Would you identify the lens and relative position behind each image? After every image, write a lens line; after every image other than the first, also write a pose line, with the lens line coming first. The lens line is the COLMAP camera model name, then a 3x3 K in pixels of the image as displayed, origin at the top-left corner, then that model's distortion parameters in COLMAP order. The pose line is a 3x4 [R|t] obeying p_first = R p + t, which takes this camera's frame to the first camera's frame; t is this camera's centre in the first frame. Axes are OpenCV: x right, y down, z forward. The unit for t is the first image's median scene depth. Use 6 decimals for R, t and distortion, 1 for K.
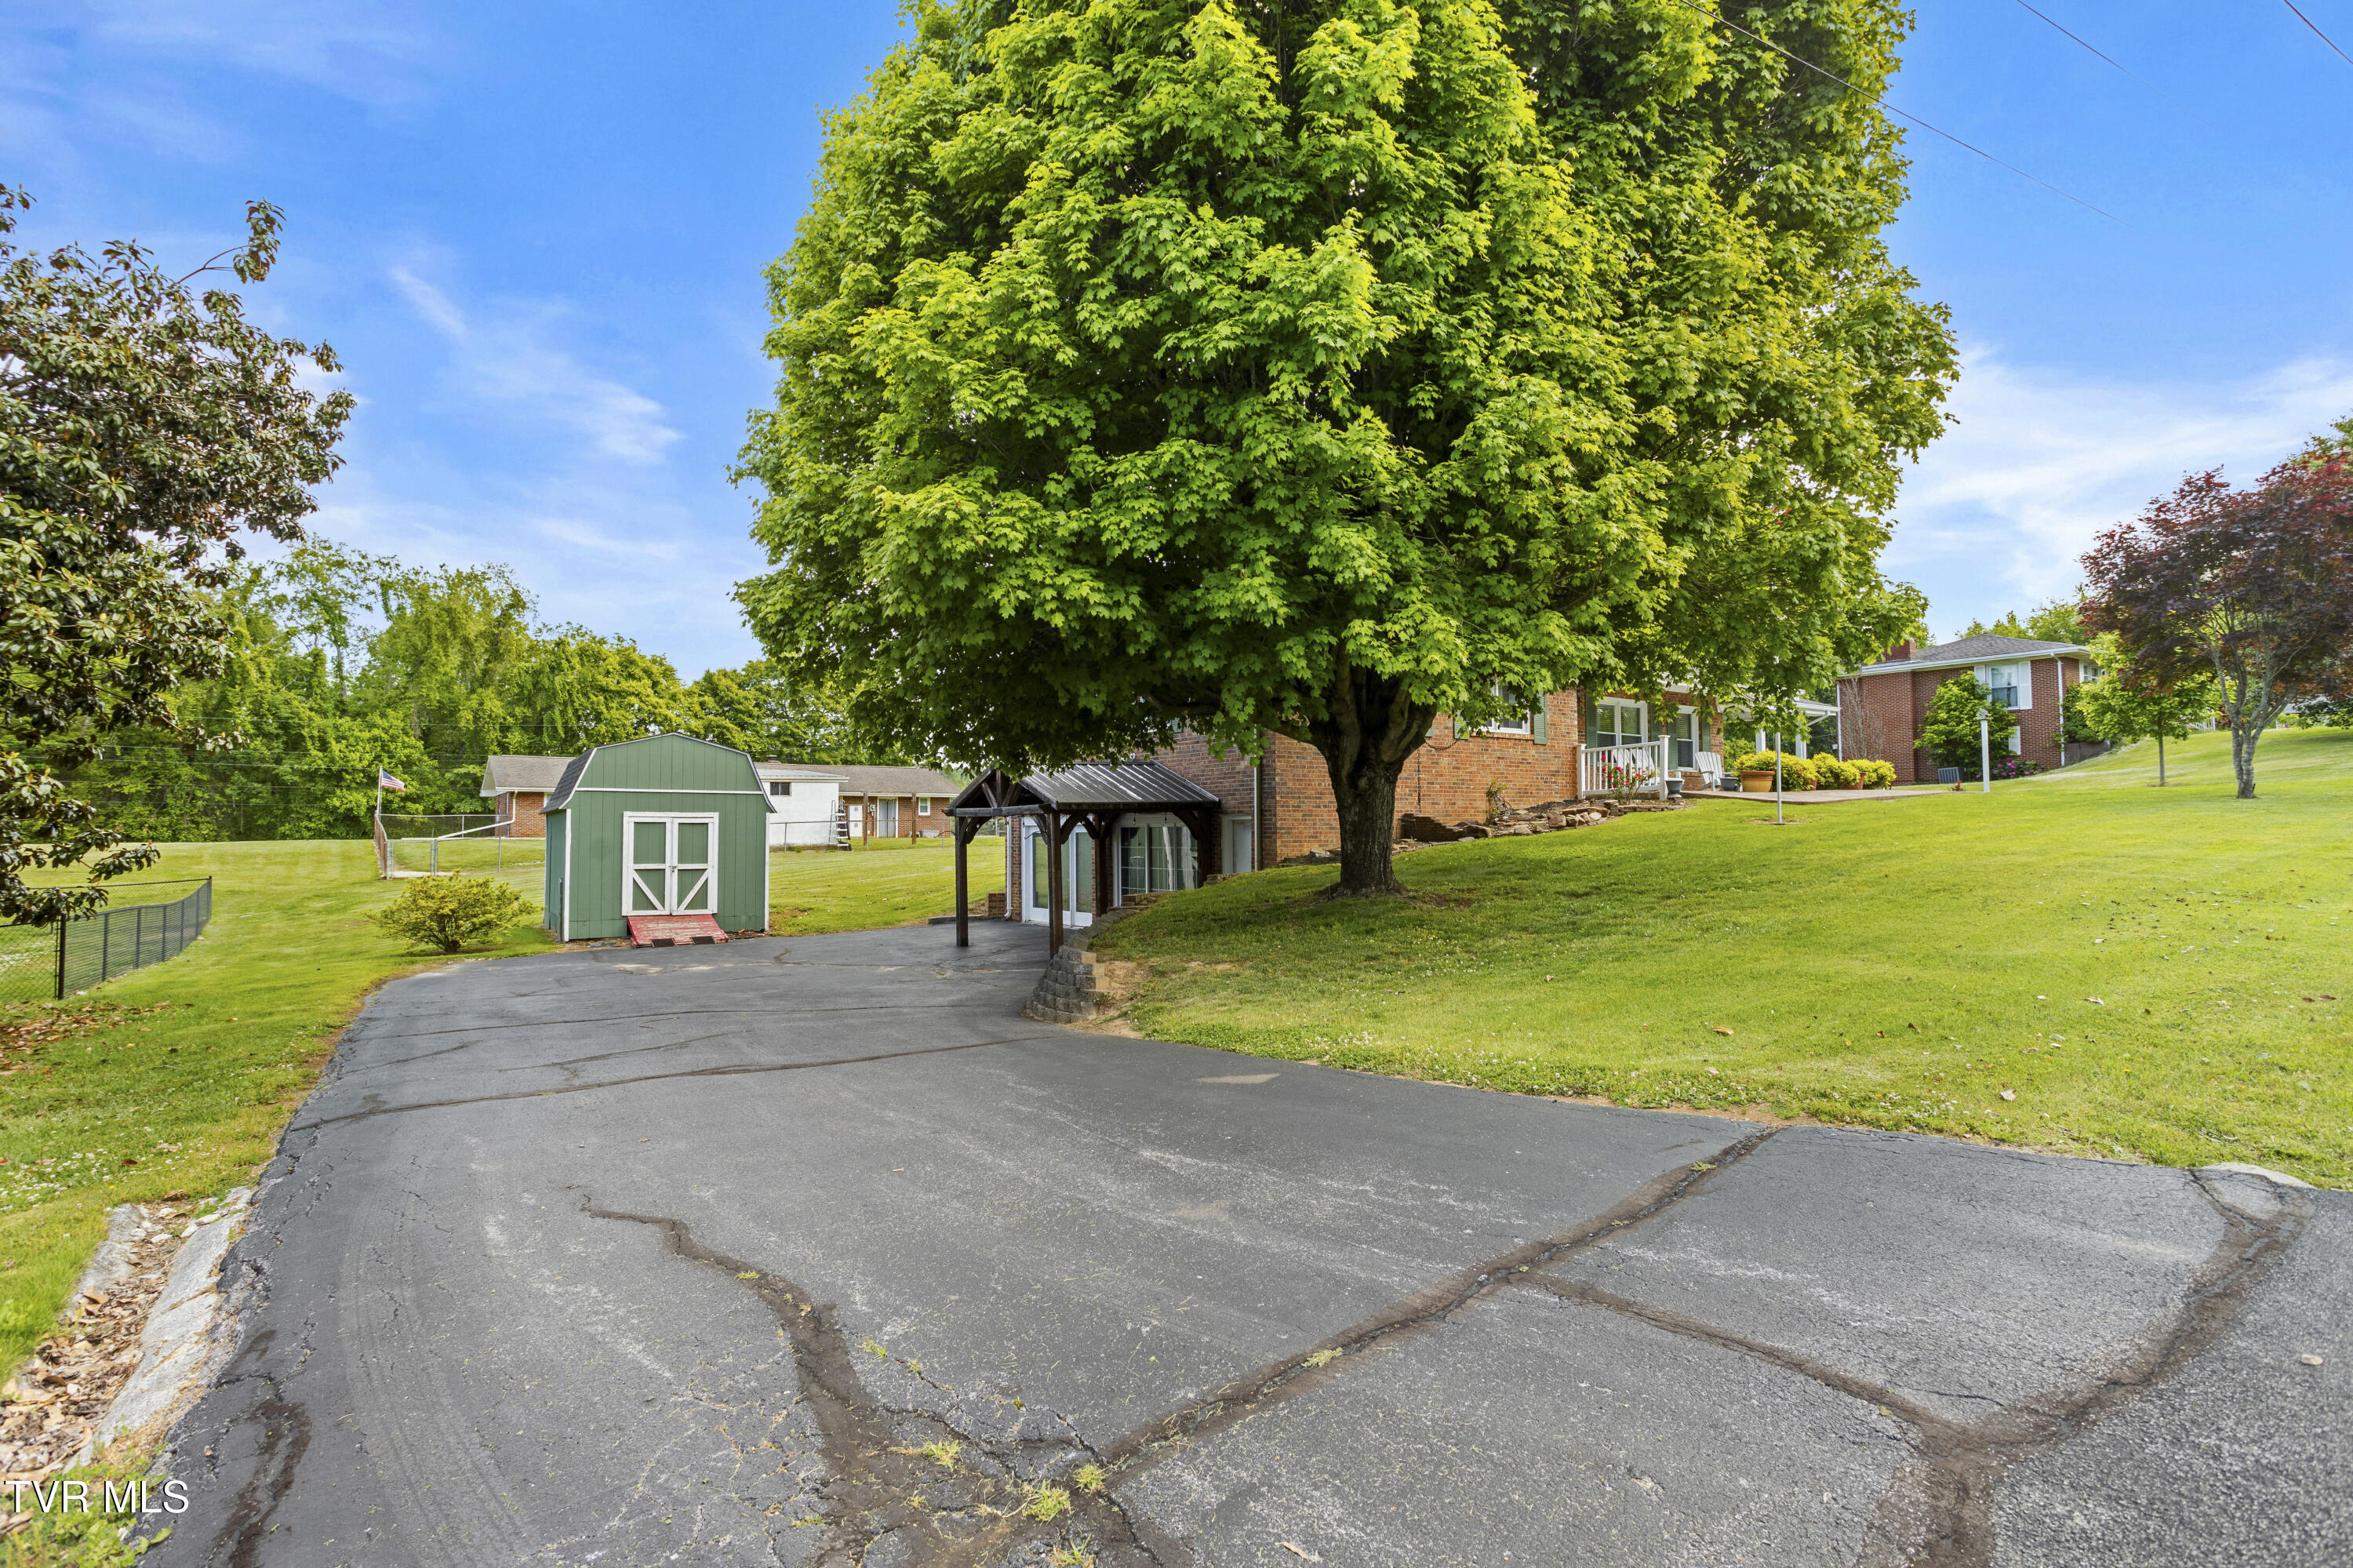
lens RADIAL K [[1195.9, 0, 1135.5], [0, 1195.9, 834.0], [0, 0, 1]] dist [-0.041733, 0.000140]
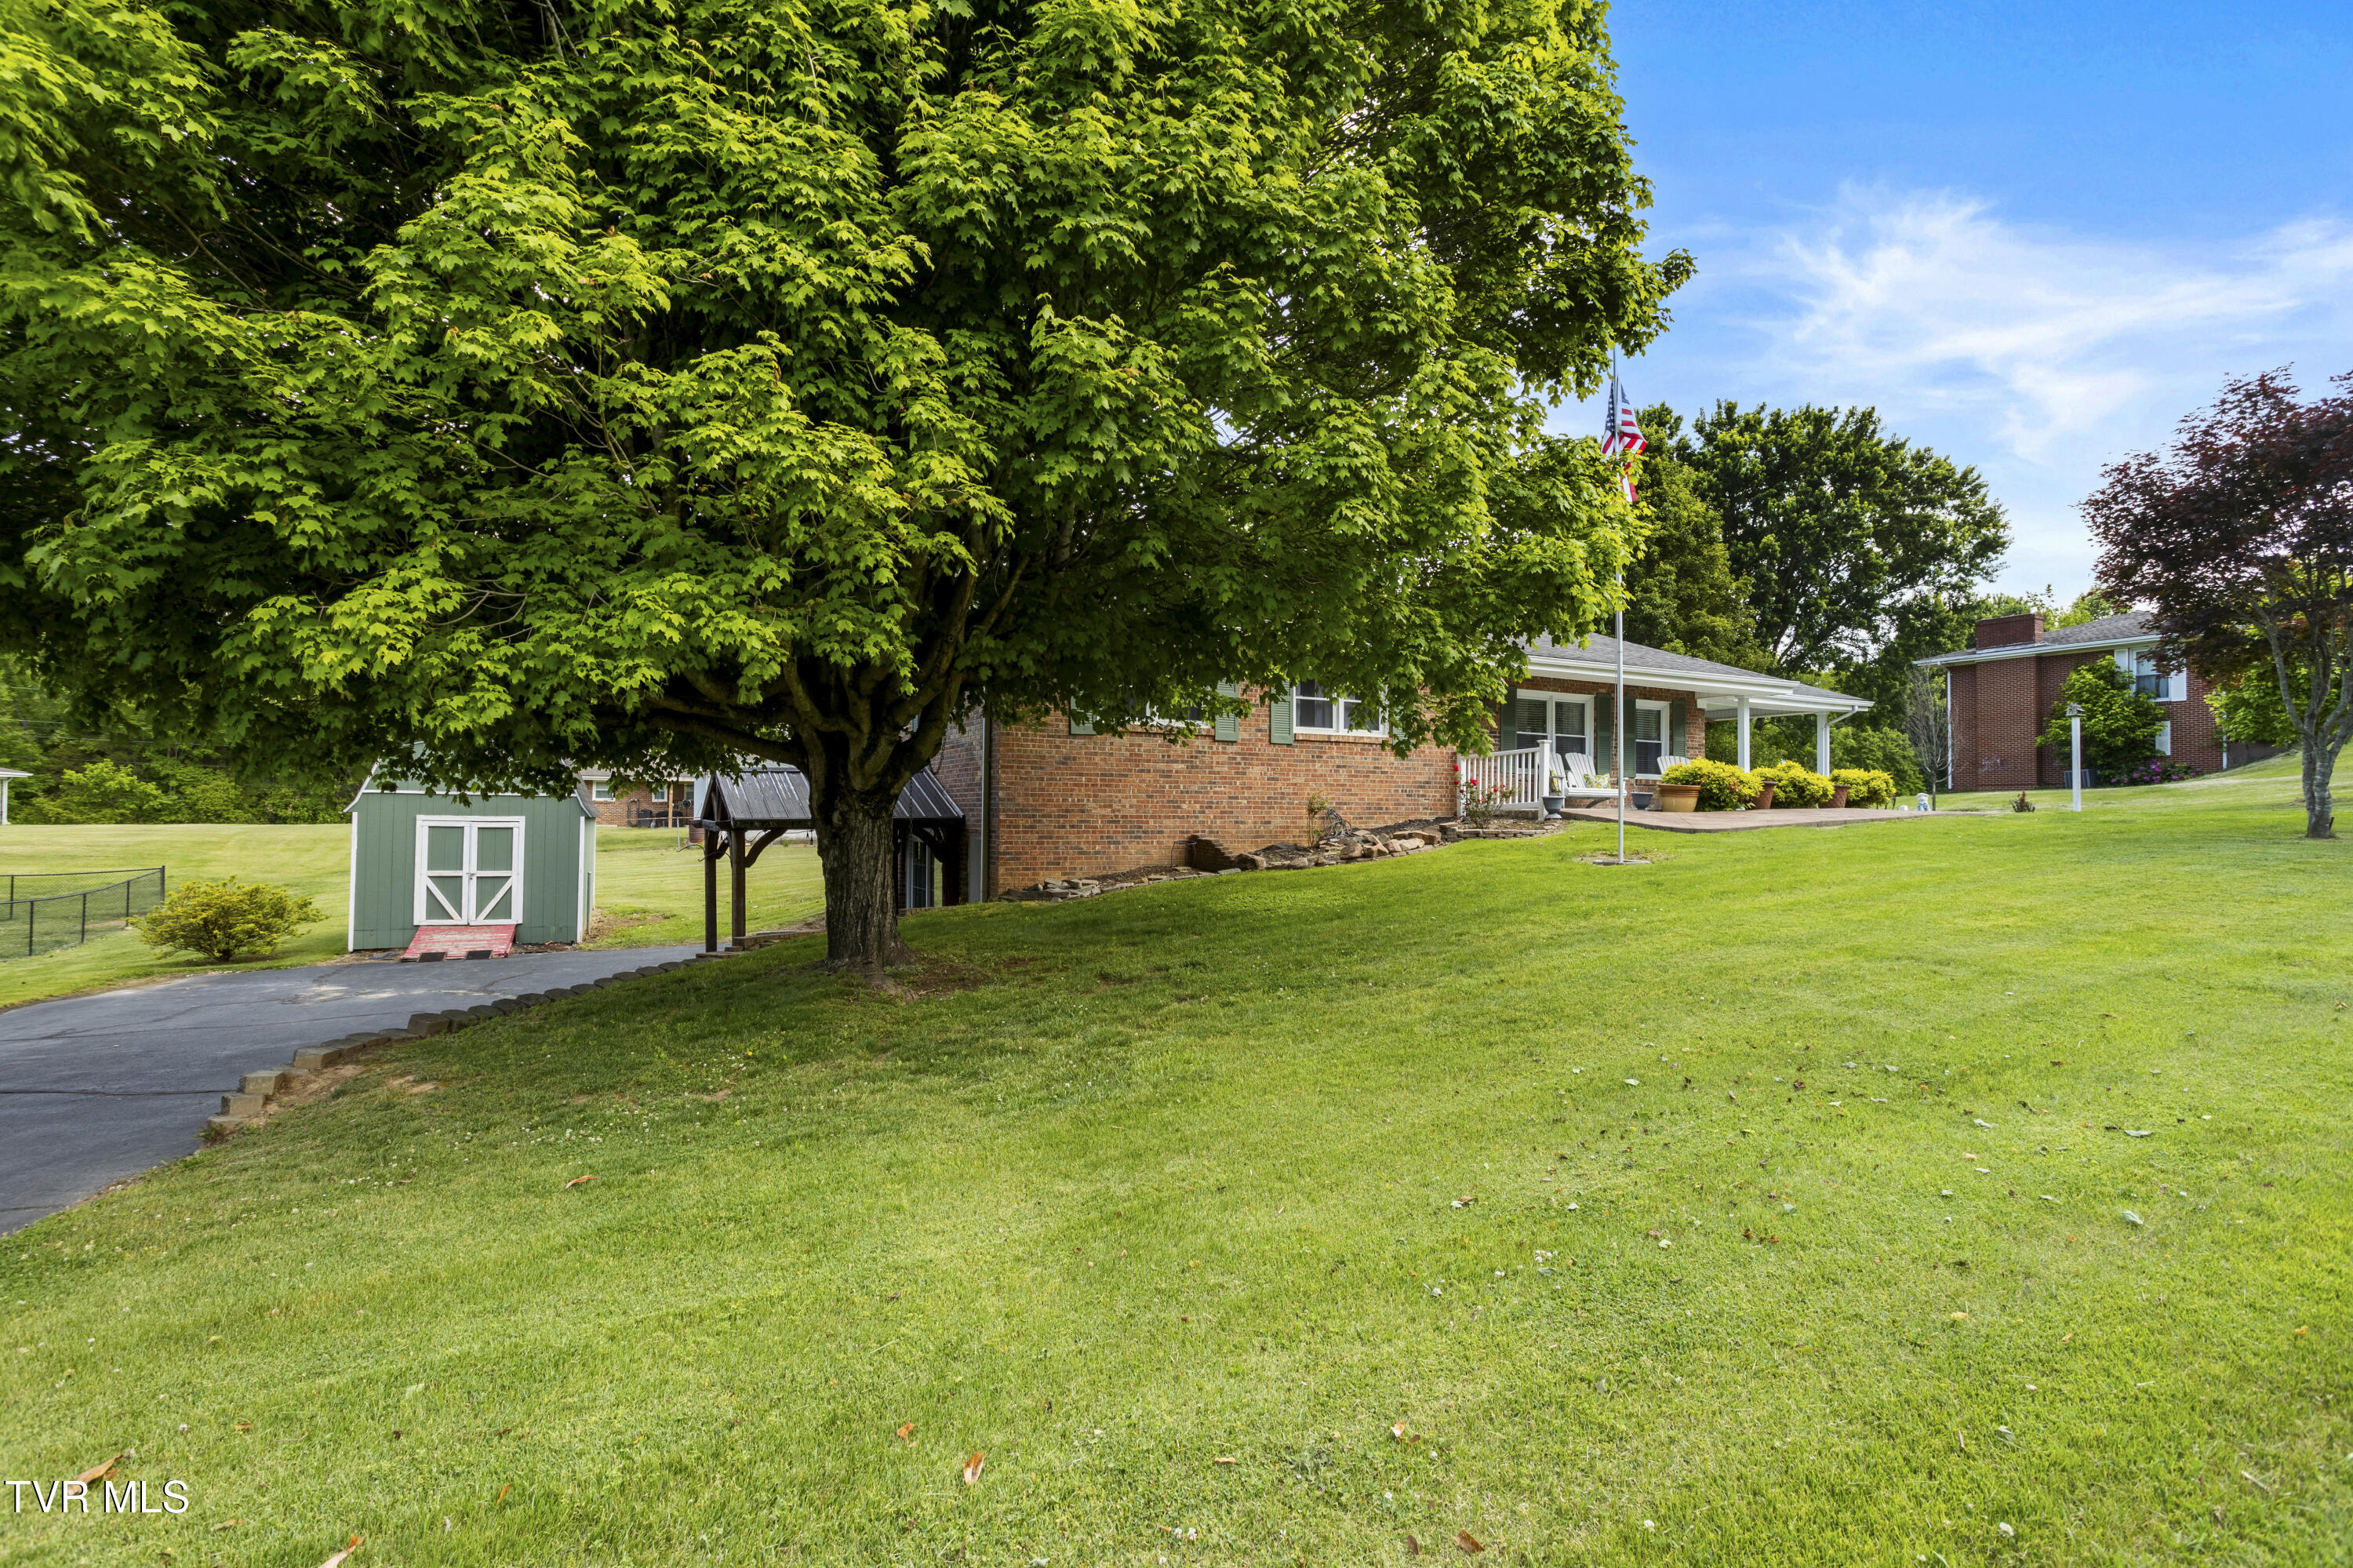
lens RADIAL K [[1158.4, 0, 1163.8], [0, 1158.4, 809.5], [0, 0, 1]] dist [-0.032319, 0.000537]
pose [[0.990364, 0.013444, -0.137838, 0.282357], [-0.014196, 0.999889, -0.004473, -0.027450], [0.137763, 0.006386, 0.990445, 0.178115]]
